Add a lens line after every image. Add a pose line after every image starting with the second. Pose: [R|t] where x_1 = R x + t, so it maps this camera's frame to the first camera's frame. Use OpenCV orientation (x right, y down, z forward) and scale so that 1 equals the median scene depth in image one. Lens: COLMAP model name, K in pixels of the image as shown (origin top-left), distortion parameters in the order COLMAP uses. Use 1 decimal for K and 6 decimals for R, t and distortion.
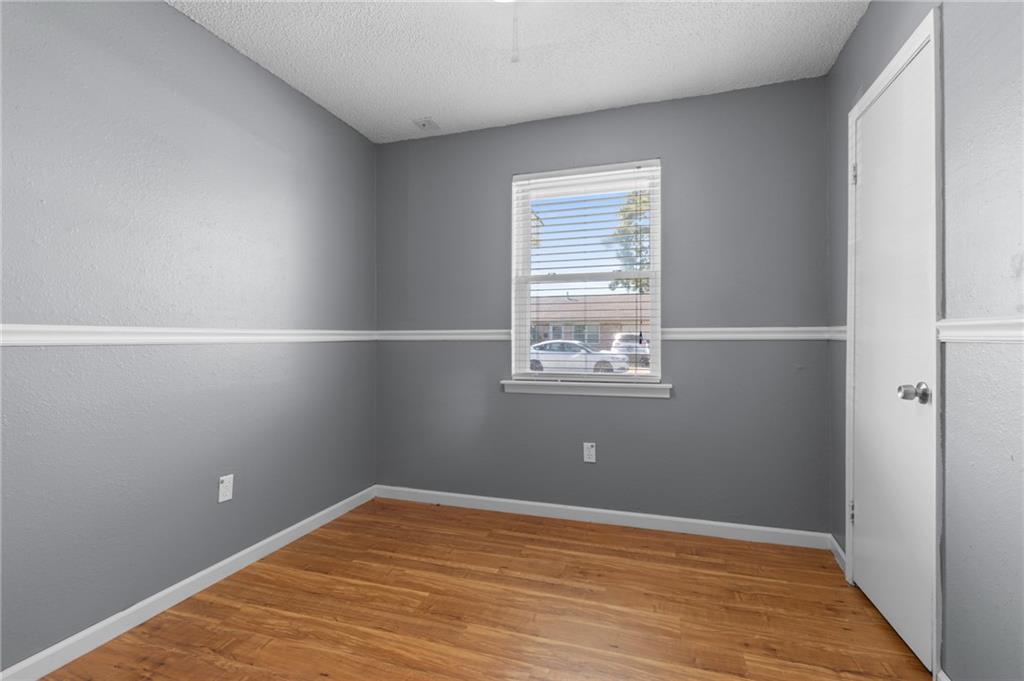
lens RADIAL K [[479.8, 0, 507.1], [0, 479.8, 337.3], [0, 0, 1]] dist [0.001577, 0.000291]
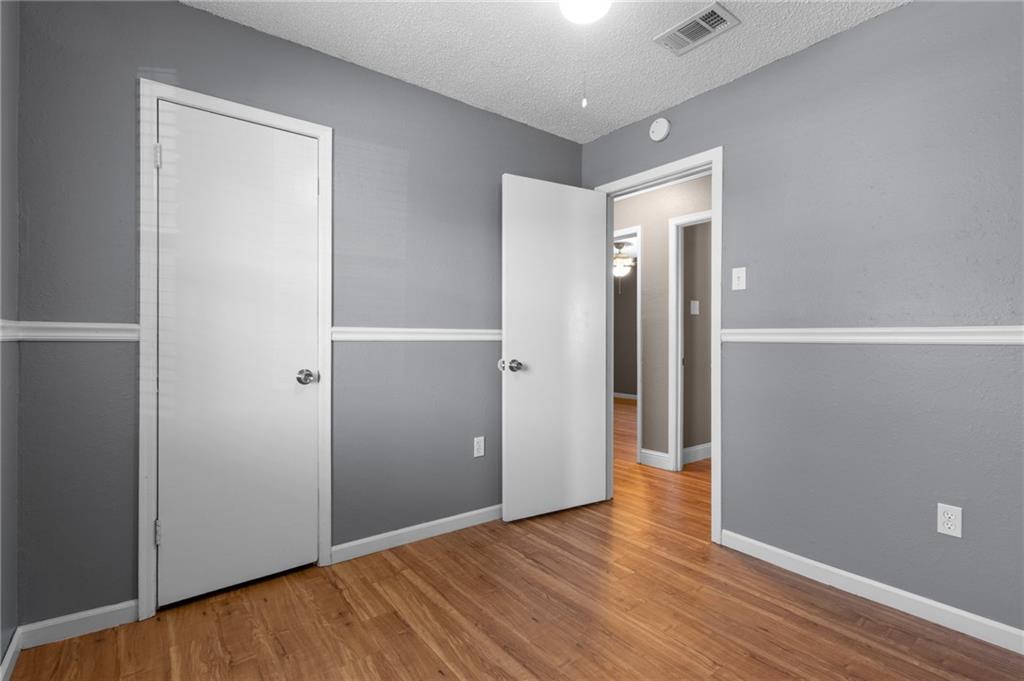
lens RADIAL K [[479.8, 0, 507.1], [0, 479.8, 337.3], [0, 0, 1]] dist [0.001577, 0.000291]
pose [[-0.827083, -0.000176, 0.562080, -0.389198], [-0.001538, 0.999997, -0.001949, 0.000392], [-0.562078, -0.002477, -0.827081, 1.645788]]
